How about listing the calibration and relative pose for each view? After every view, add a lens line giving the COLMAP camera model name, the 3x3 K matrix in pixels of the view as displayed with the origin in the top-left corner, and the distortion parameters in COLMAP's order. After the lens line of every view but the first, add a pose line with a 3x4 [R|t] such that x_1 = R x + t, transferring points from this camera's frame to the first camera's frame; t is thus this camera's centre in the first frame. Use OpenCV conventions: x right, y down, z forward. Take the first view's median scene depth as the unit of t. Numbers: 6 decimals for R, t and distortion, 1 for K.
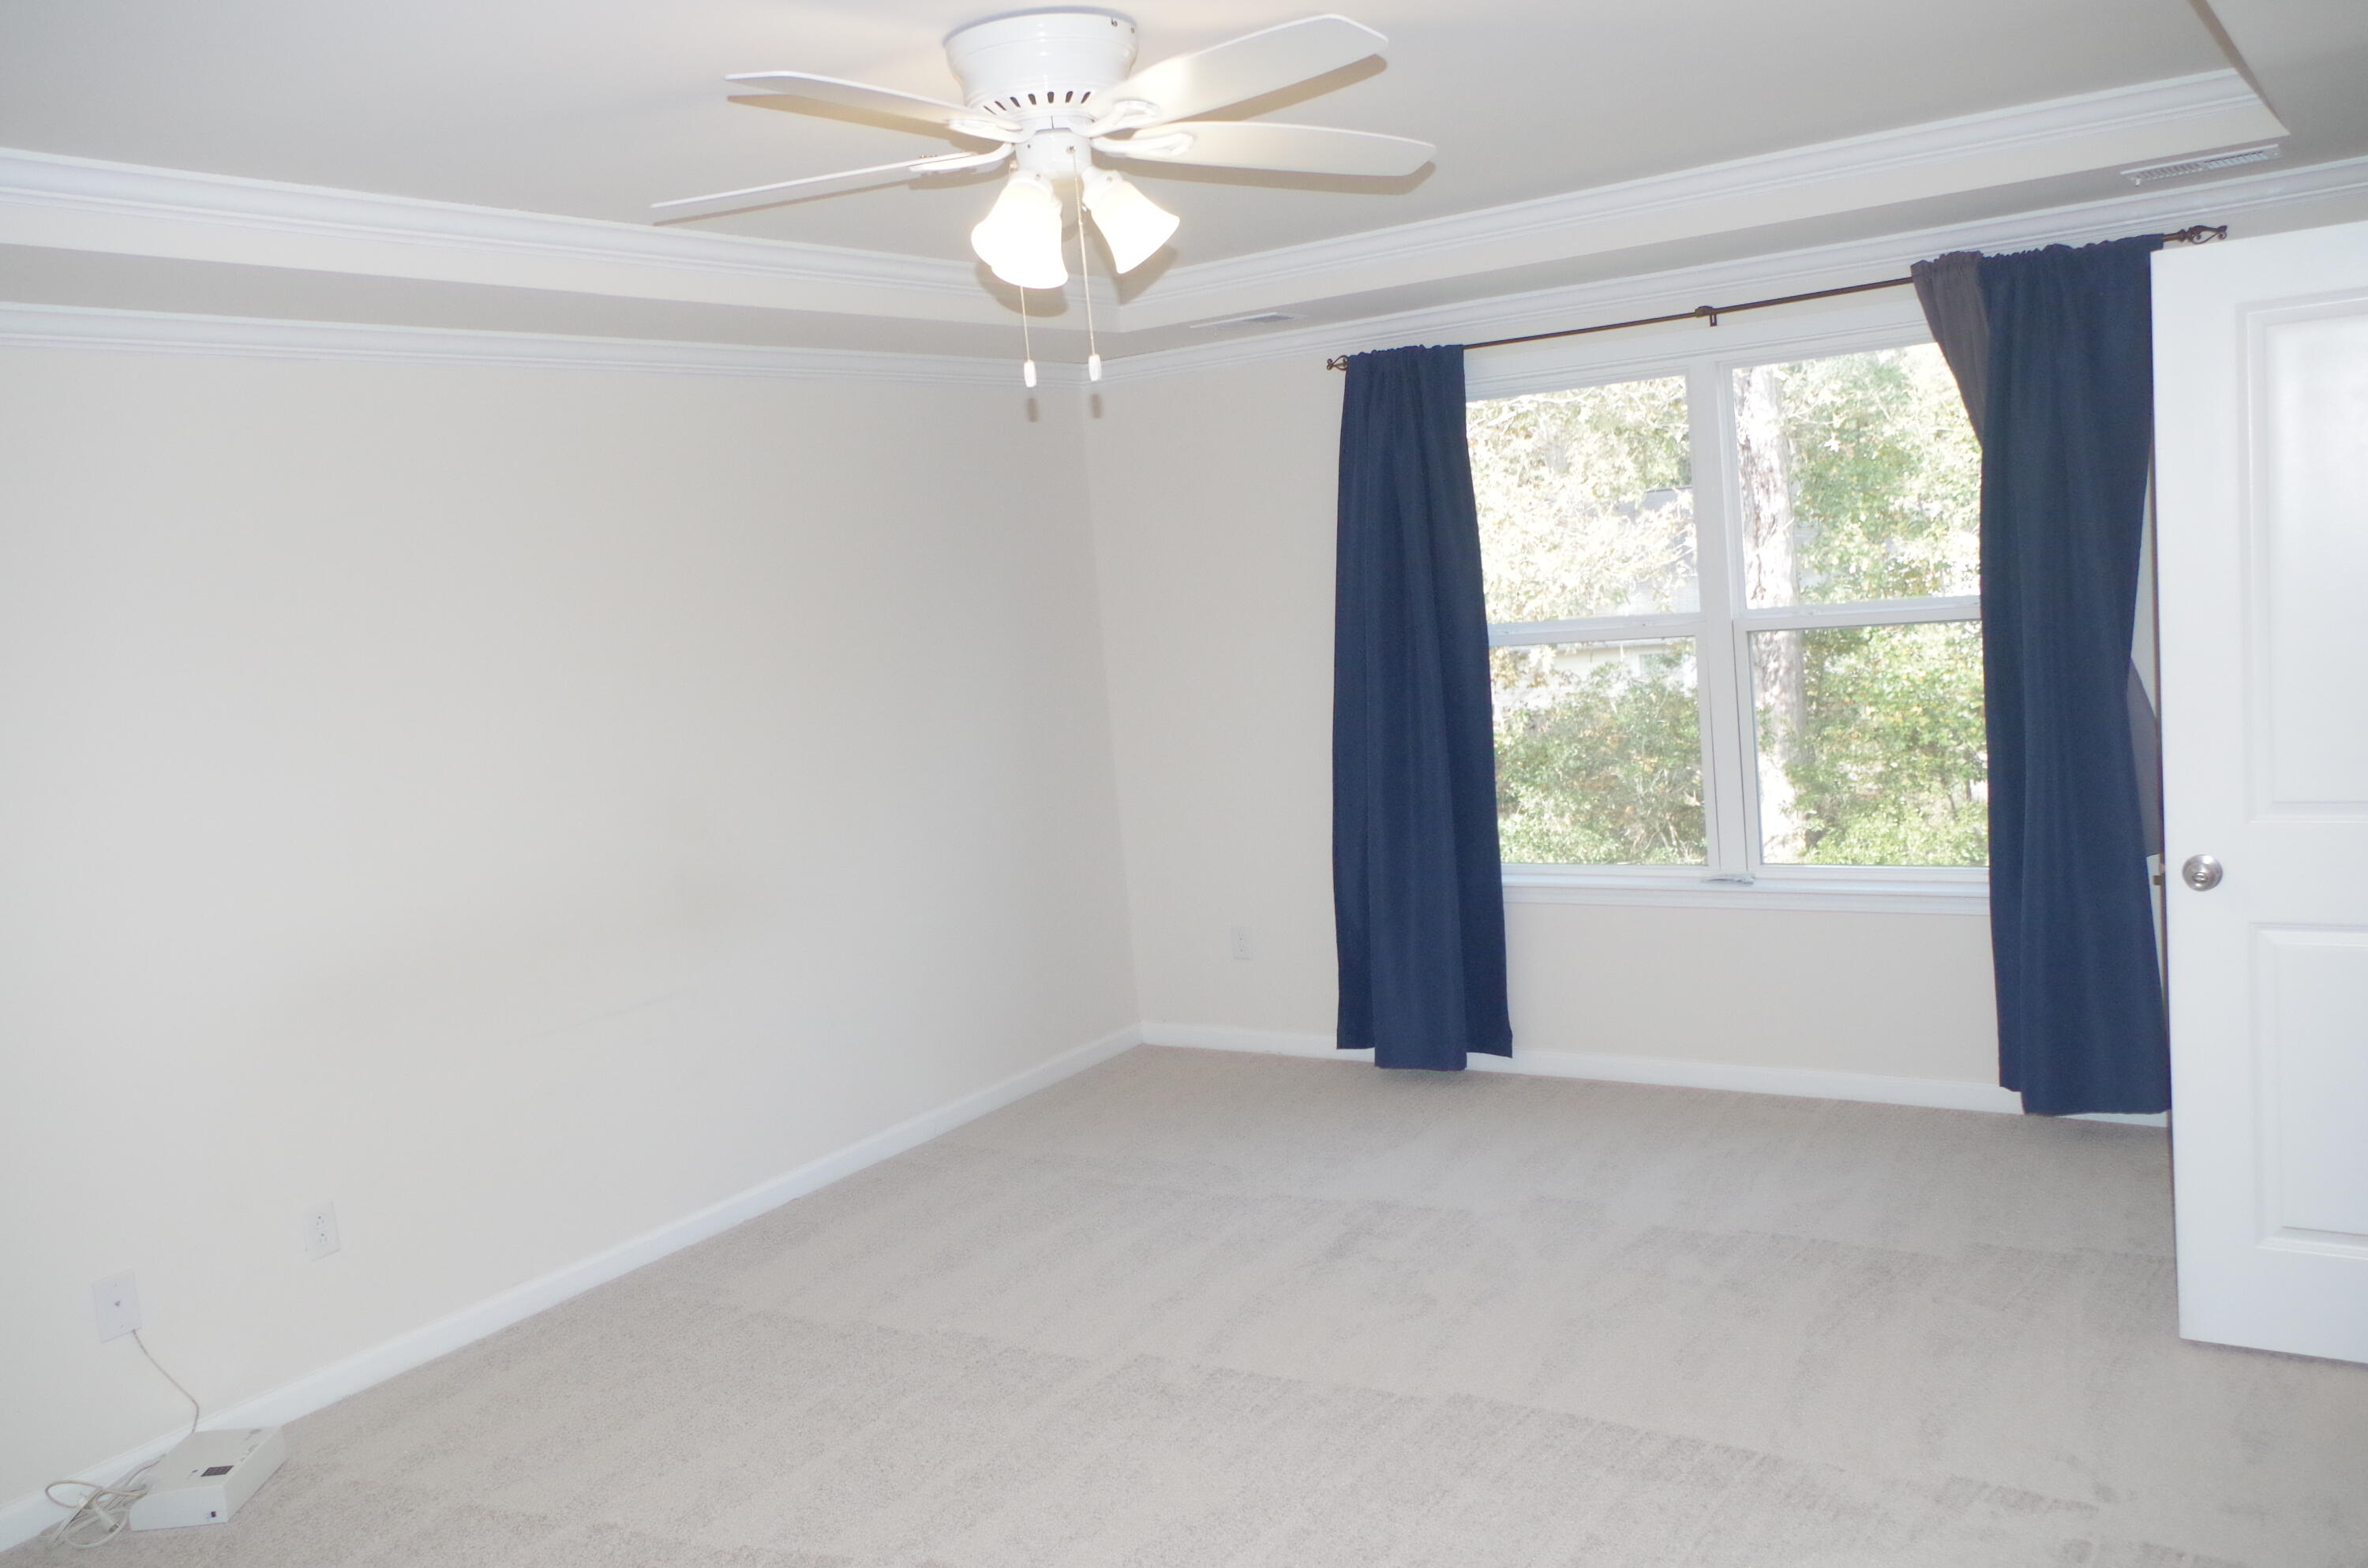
lens RADIAL K [[1947.0, 0, 1184.0], [0, 1947.0, 784.0], [0, 0, 1]] dist [0.013207, 0.005218]
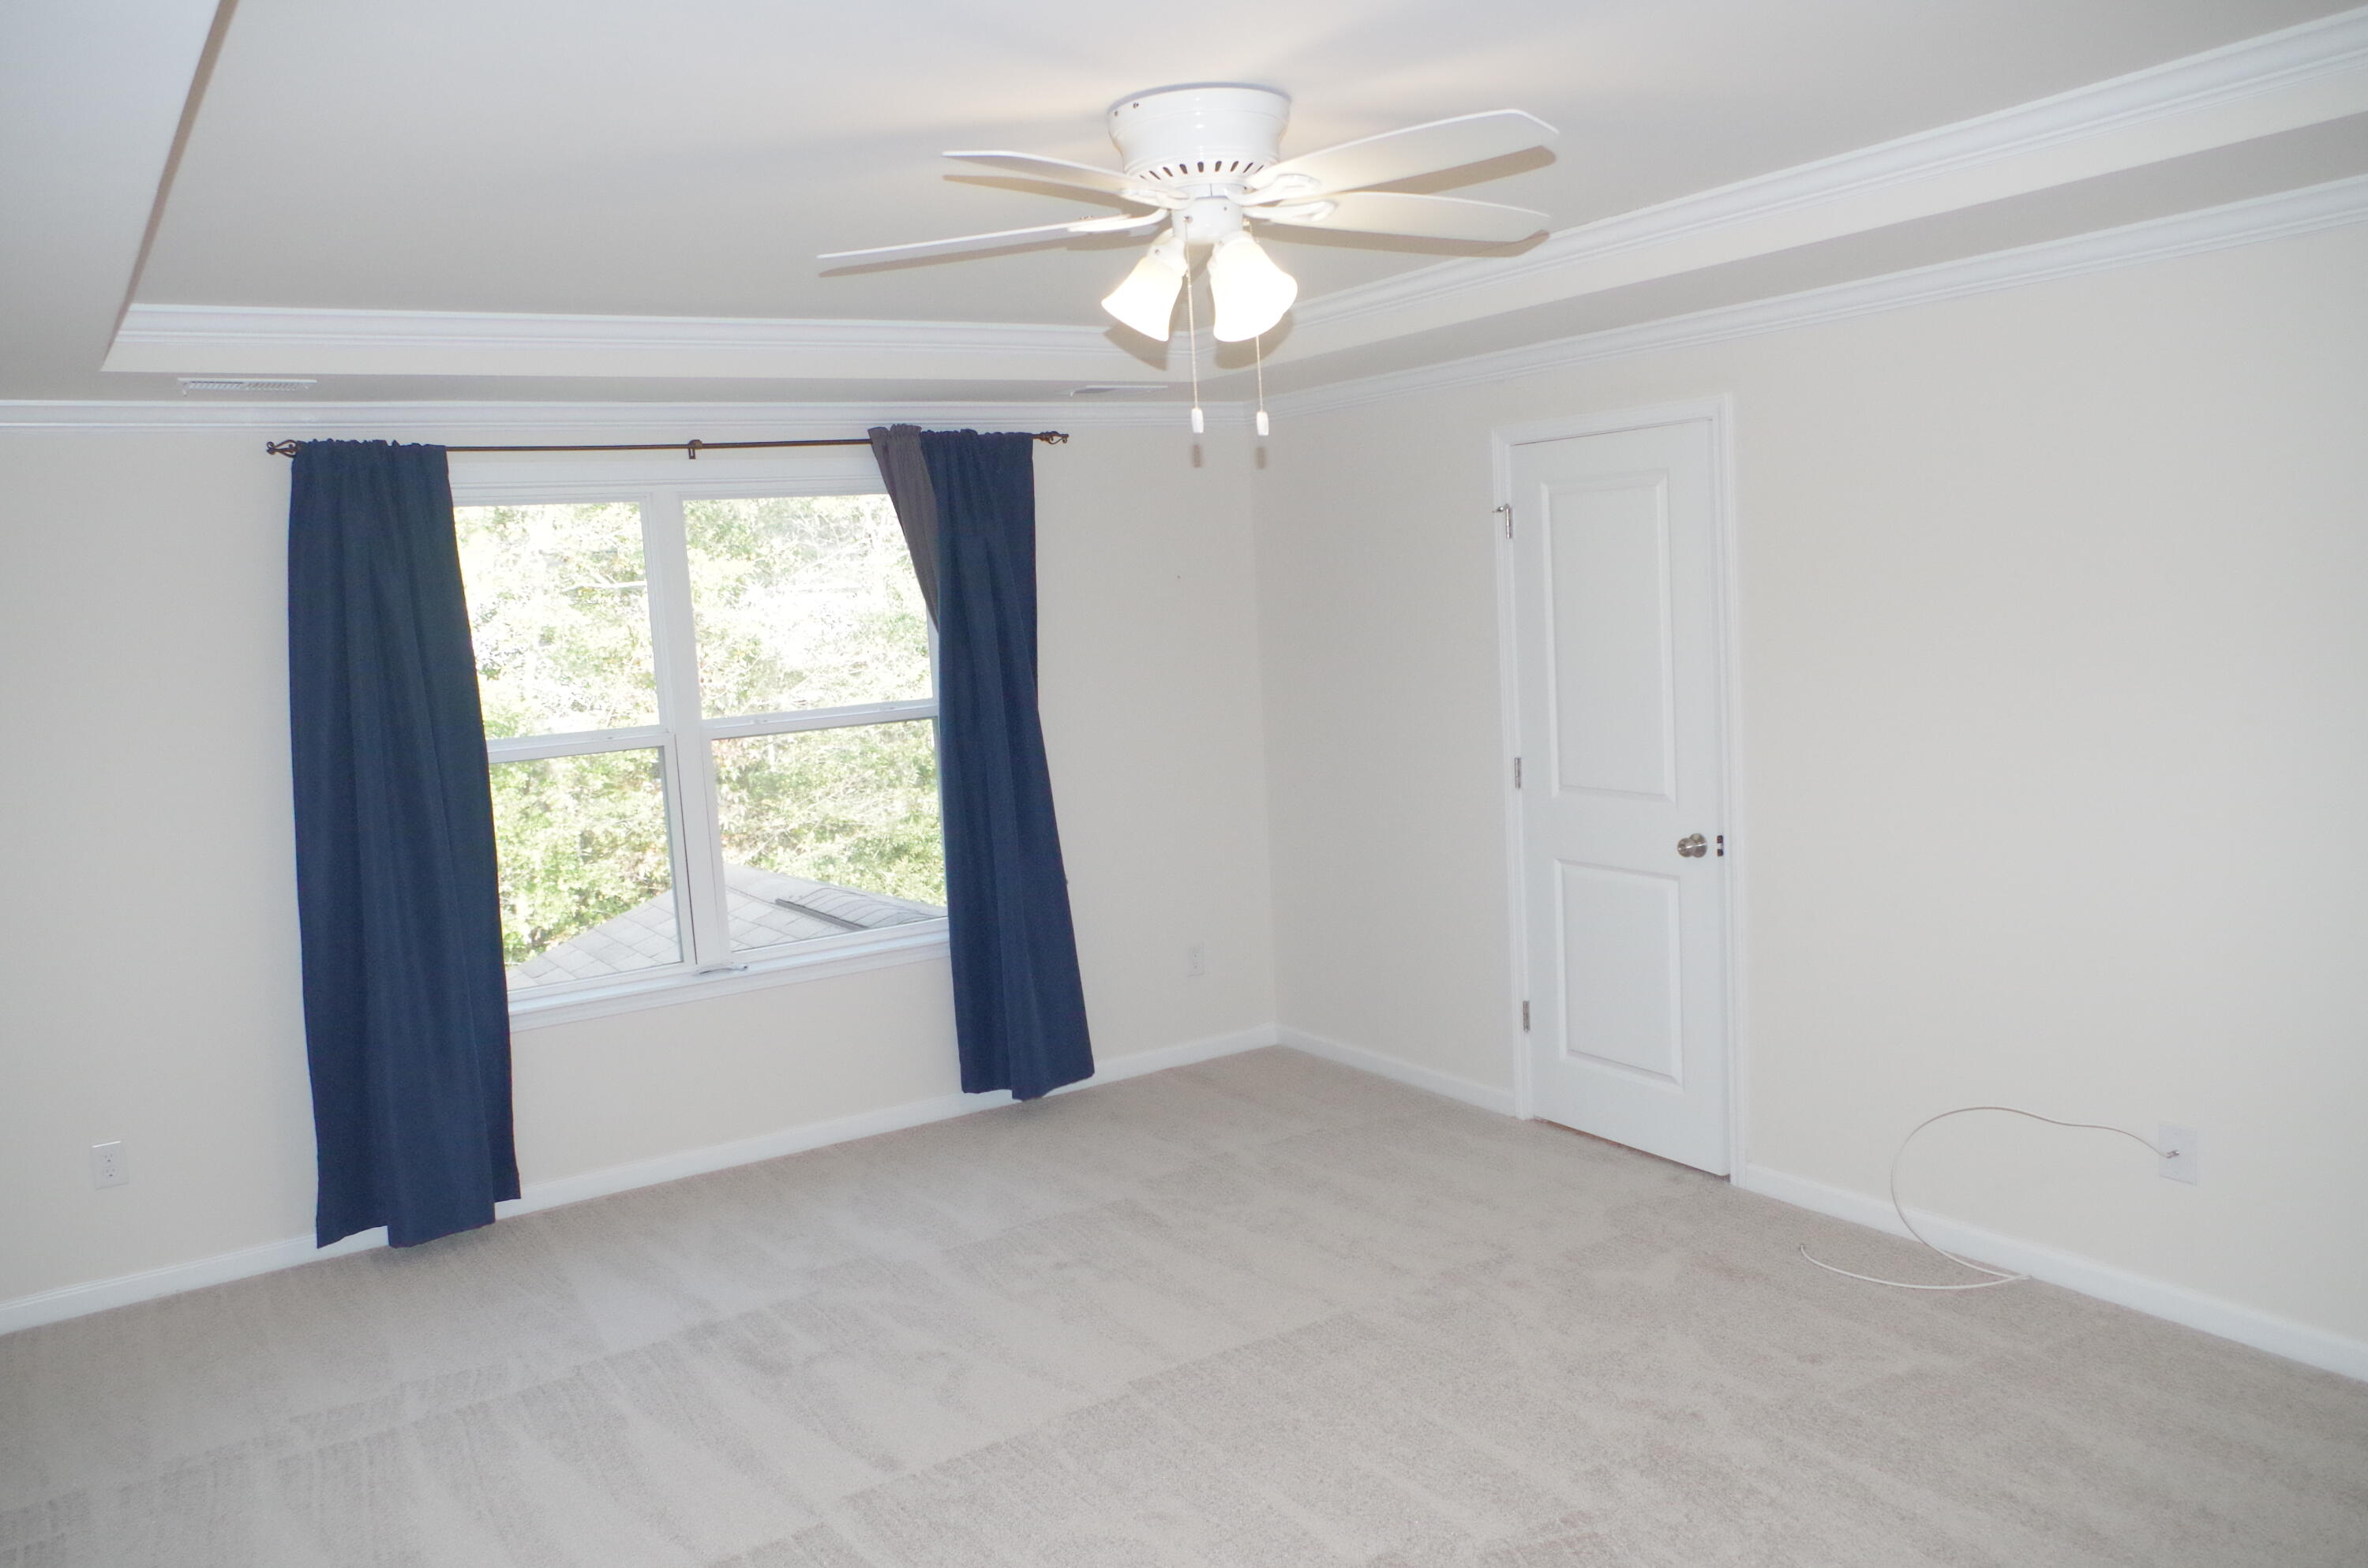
lens RADIAL K [[1822.6, 0, 1184.0], [0, 1822.6, 784.0], [0, 0, 1]] dist [0.008831, 0.014018]
pose [[0.422330, -0.039182, 0.905595, -0.566996], [0.131139, 0.991196, -0.018272, -0.000397], [-0.896906, 0.126476, 0.423750, 0.360522]]
